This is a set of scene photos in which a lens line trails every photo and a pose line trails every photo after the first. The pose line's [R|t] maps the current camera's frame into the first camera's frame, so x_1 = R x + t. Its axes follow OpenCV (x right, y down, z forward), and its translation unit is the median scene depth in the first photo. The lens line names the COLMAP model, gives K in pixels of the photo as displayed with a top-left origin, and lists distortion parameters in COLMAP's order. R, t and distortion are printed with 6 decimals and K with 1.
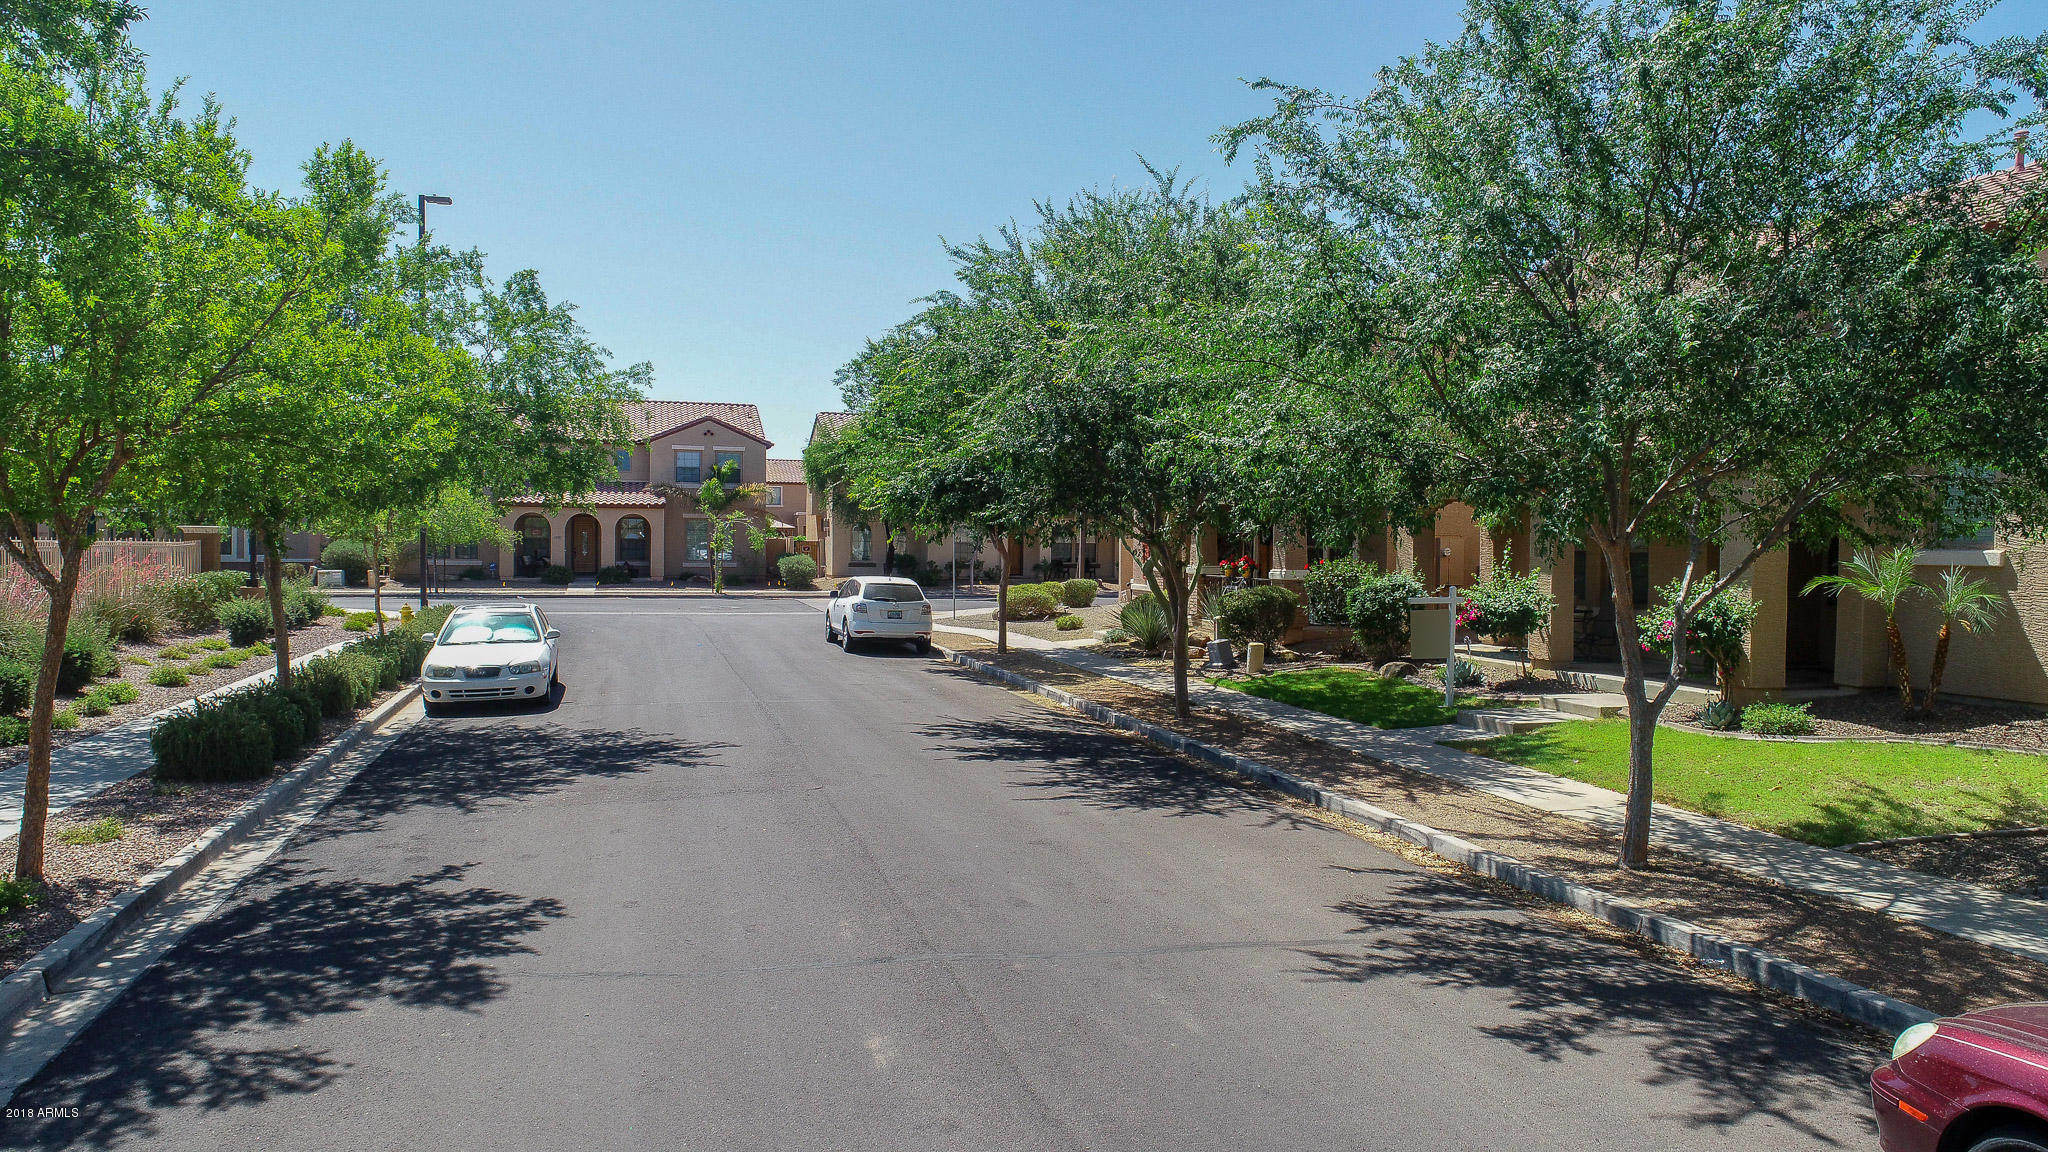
lens RADIAL K [[1354.4, 0, 1024.0], [0, 1354.4, 576.0], [0, 0, 1]] dist [-0.000500, 0.000011]
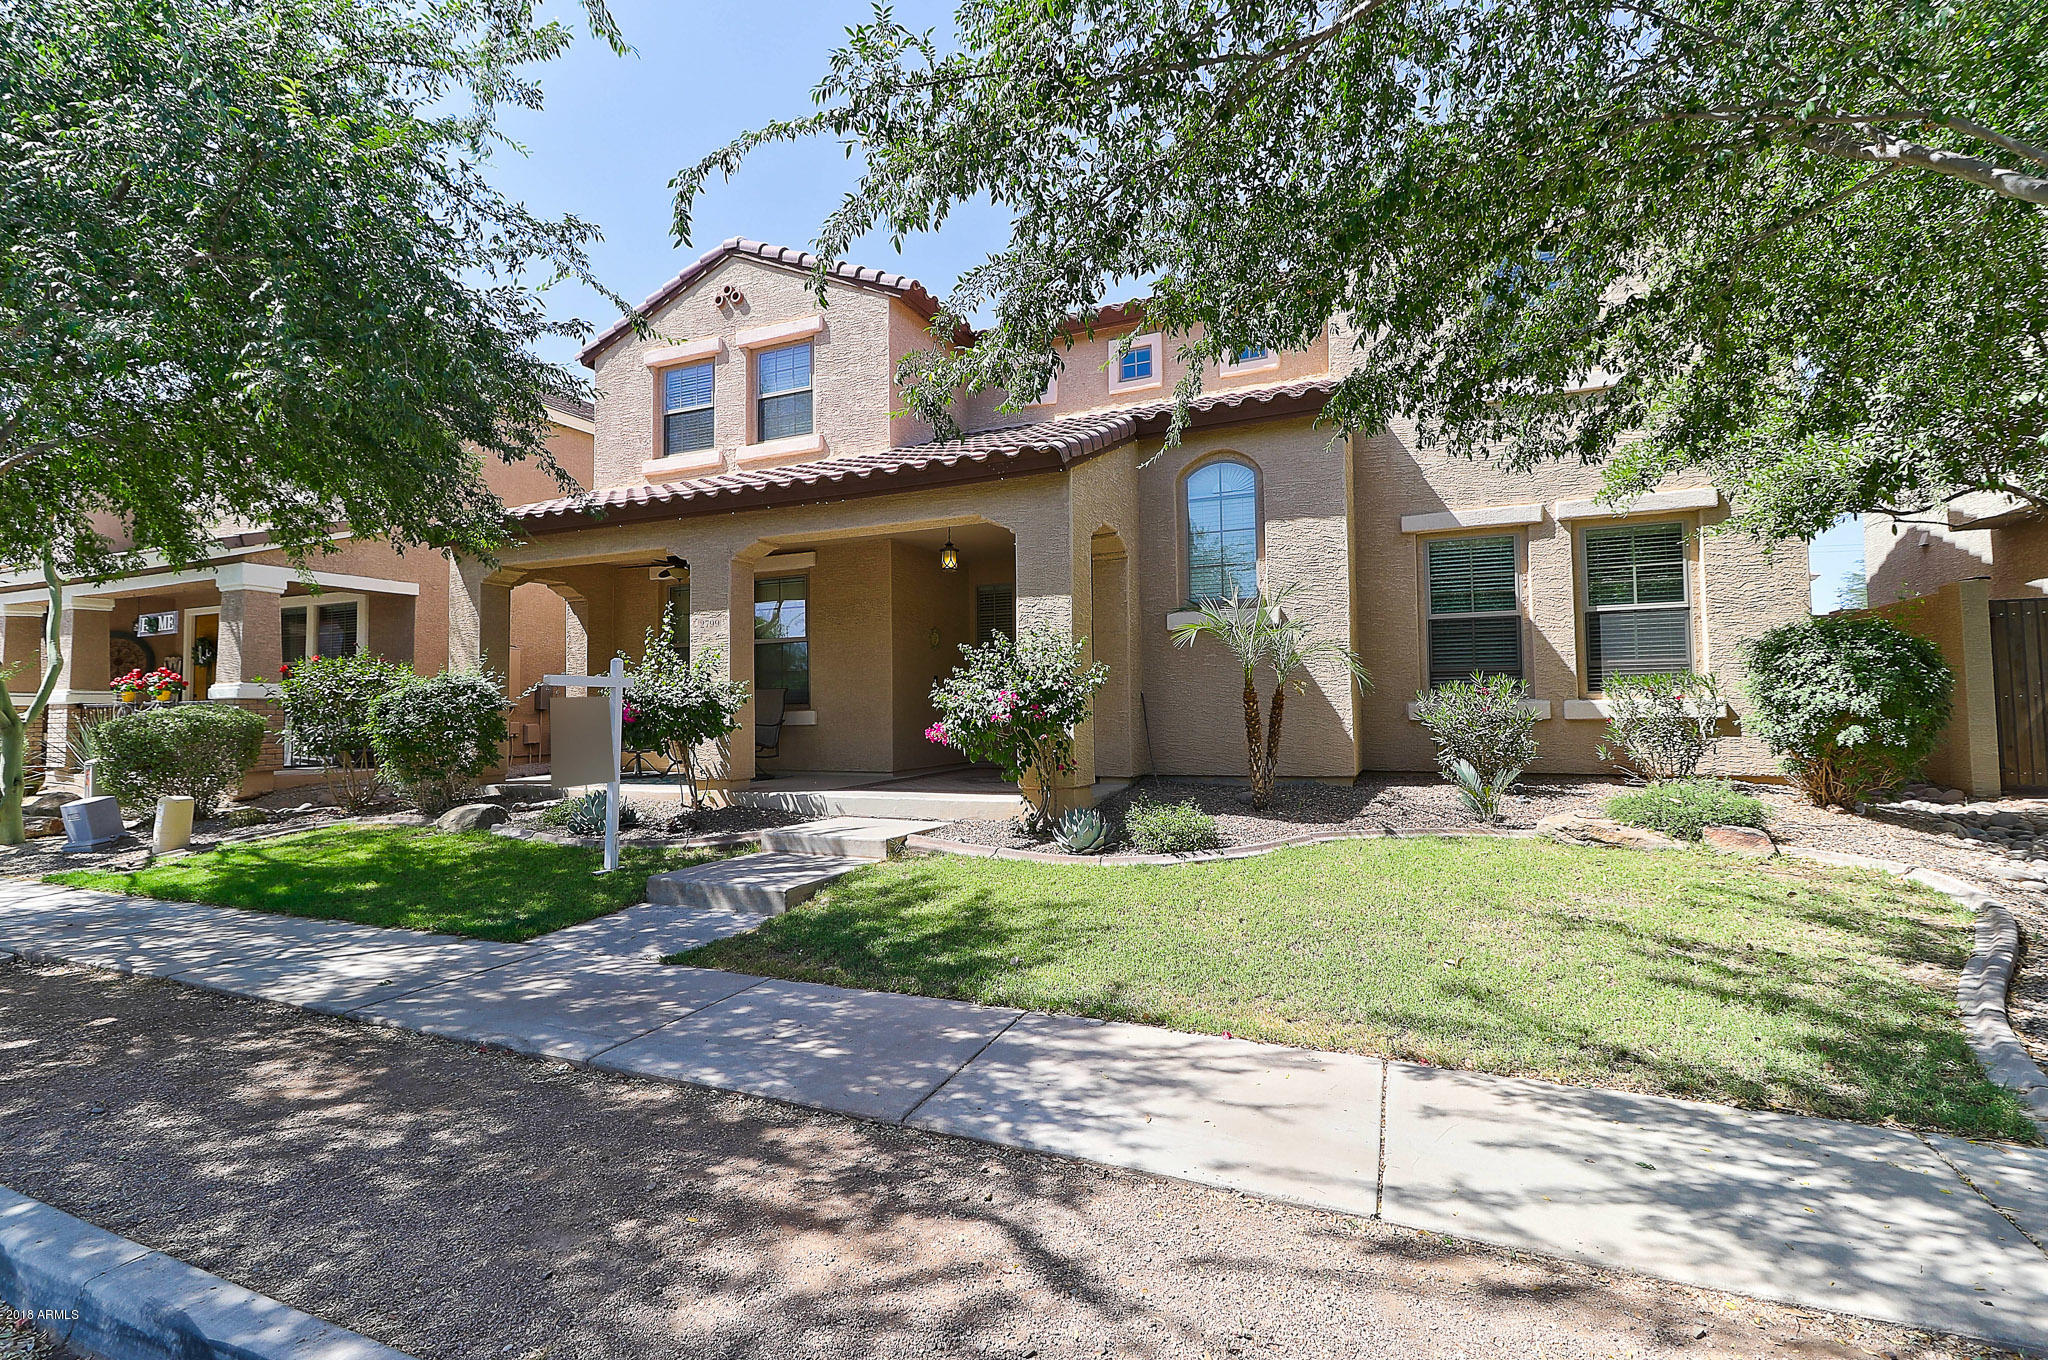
lens RADIAL K [[944.6, 0, 1003.4], [0, 944.6, 667.3], [0, 0, 1]] dist [0.019415, -0.015203]
pose [[0.642230, 0.024854, 0.766109, 0.094464], [0.038962, 0.997124, -0.065011, 0.037081], [-0.765521, 0.071601, 0.639414, 0.511031]]
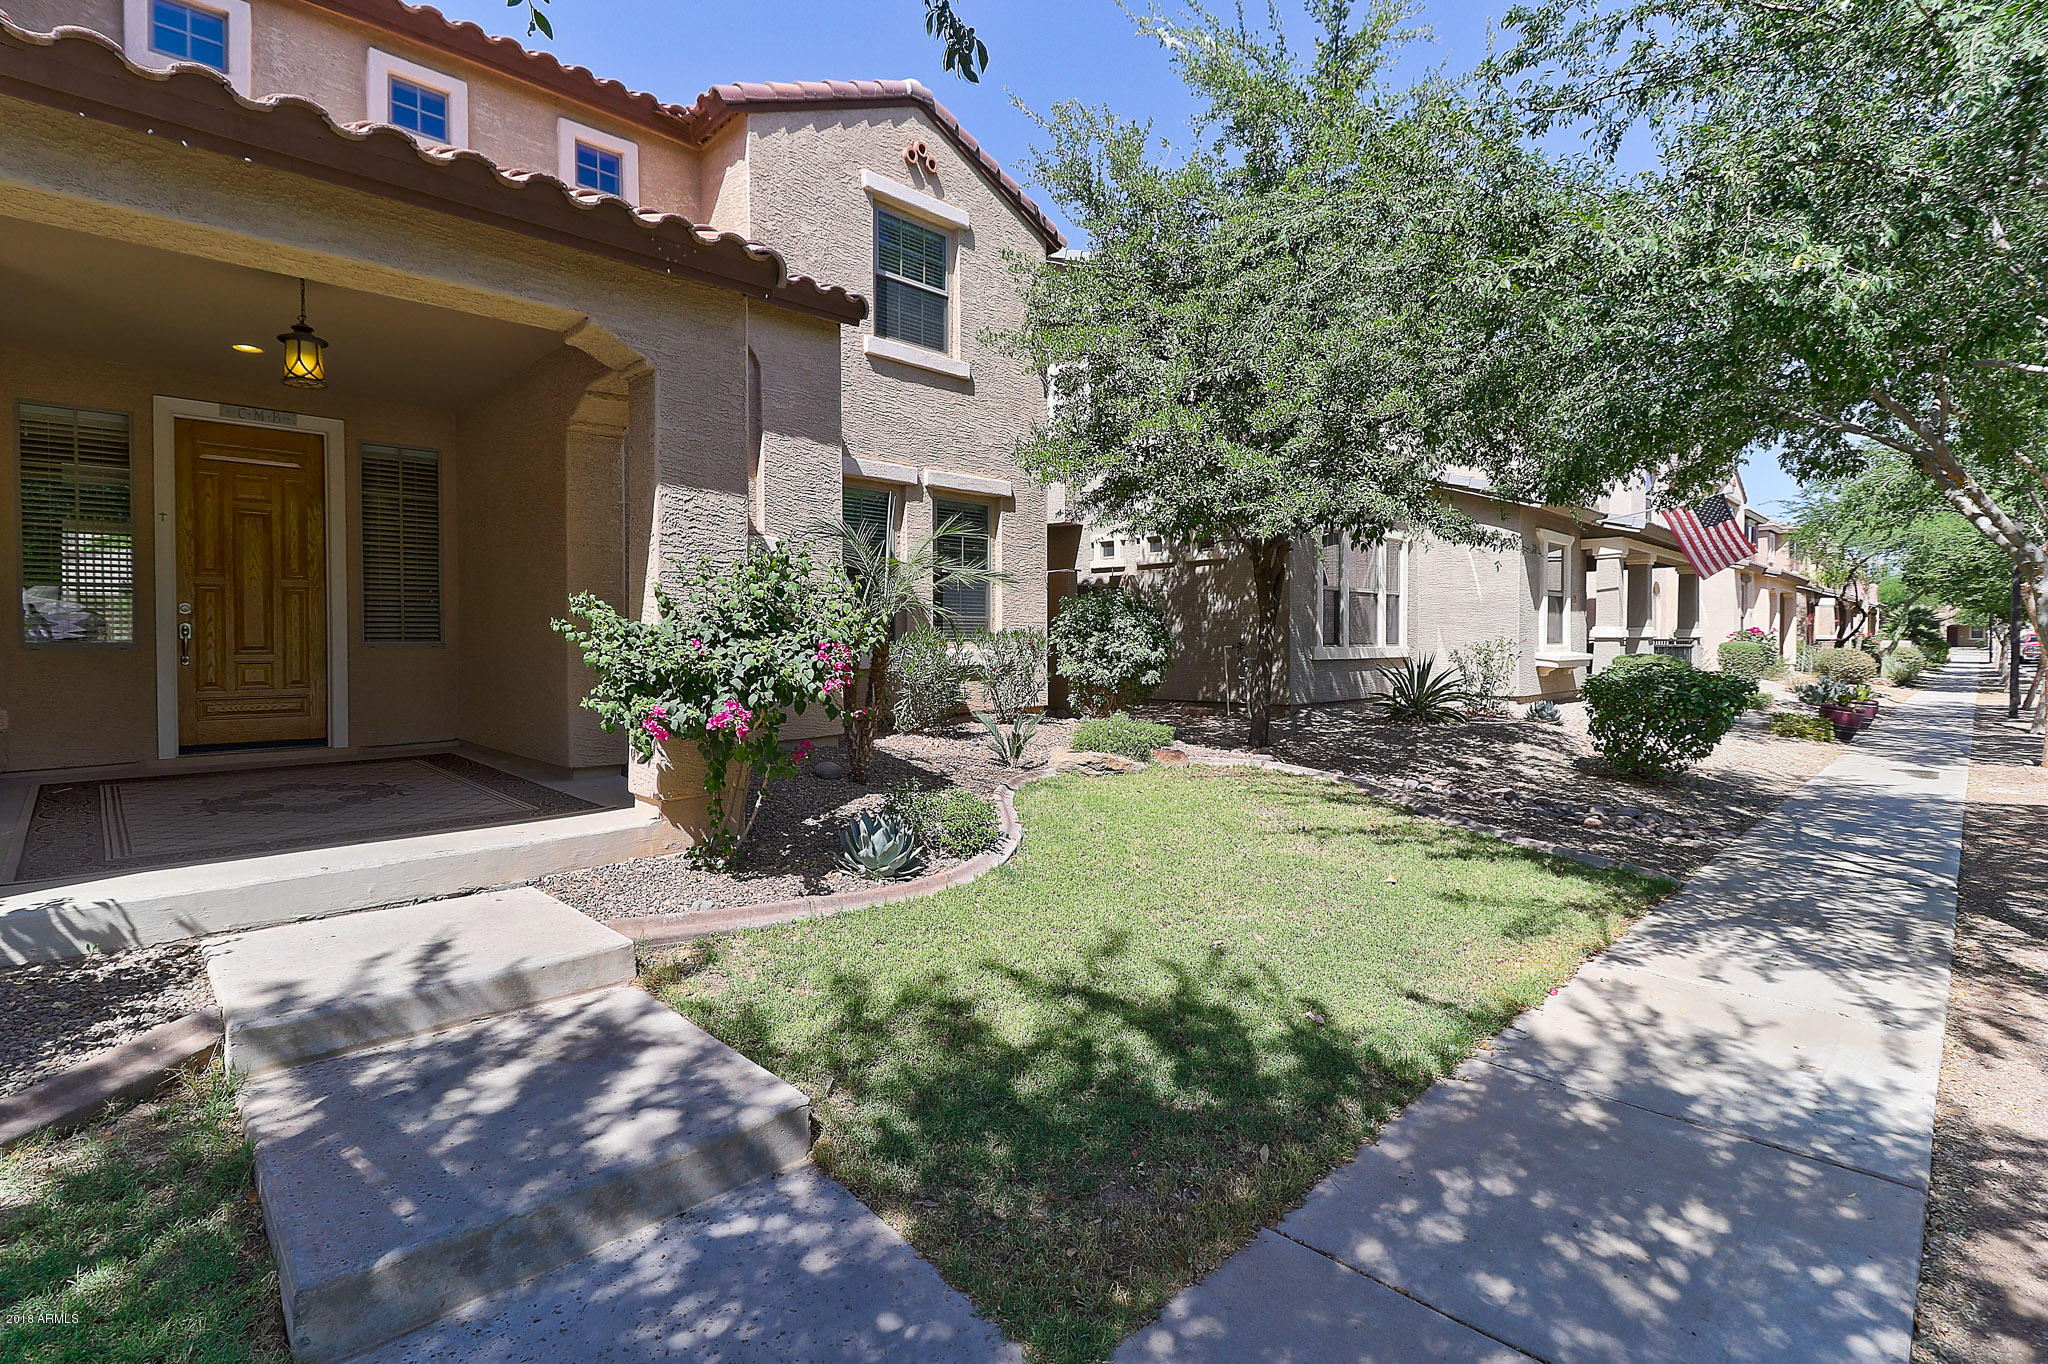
lens RADIAL K [[940.8, 0, 1002.9], [0, 940.8, 663.9], [0, 0, 1]] dist [0.016326, -0.014170]
pose [[-0.476967, -0.027871, 0.878479, 0.151306], [0.028565, 0.998478, 0.047188, 0.019826], [-0.878457, 0.047601, -0.475445, 0.780211]]
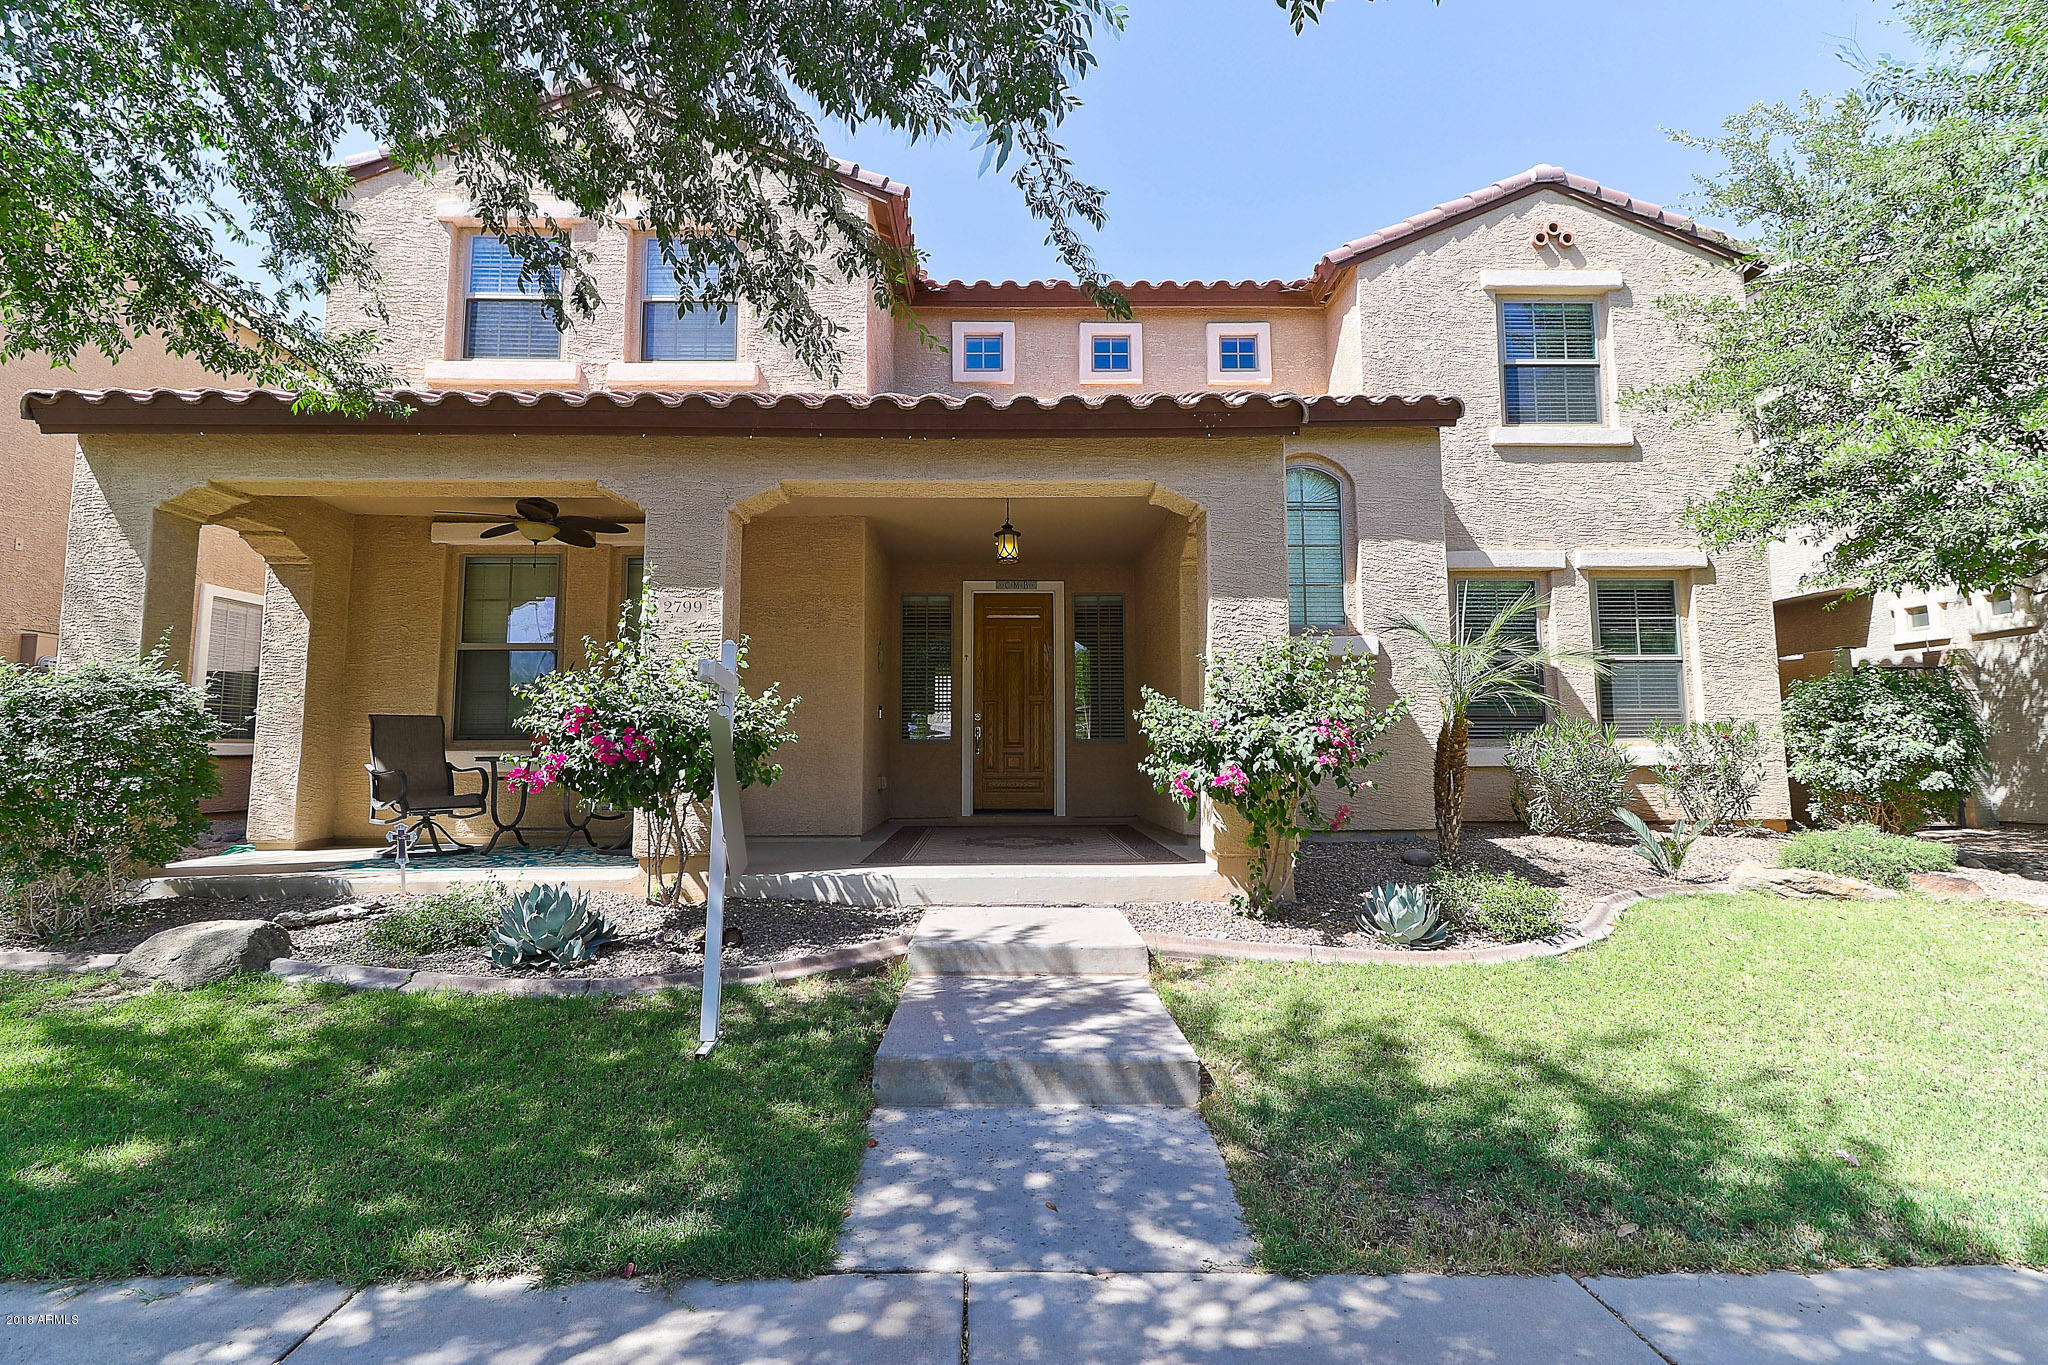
lens RADIAL K [[940.8, 0, 1002.9], [0, 940.8, 664.4], [0, 0, 1]] dist [0.016326, -0.014170]
pose [[0.260579, 0.090749, 0.961178, 0.103435], [0.034848, 0.994040, -0.103299, 0.031727], [-0.964823, 0.060413, 0.255863, 0.733427]]
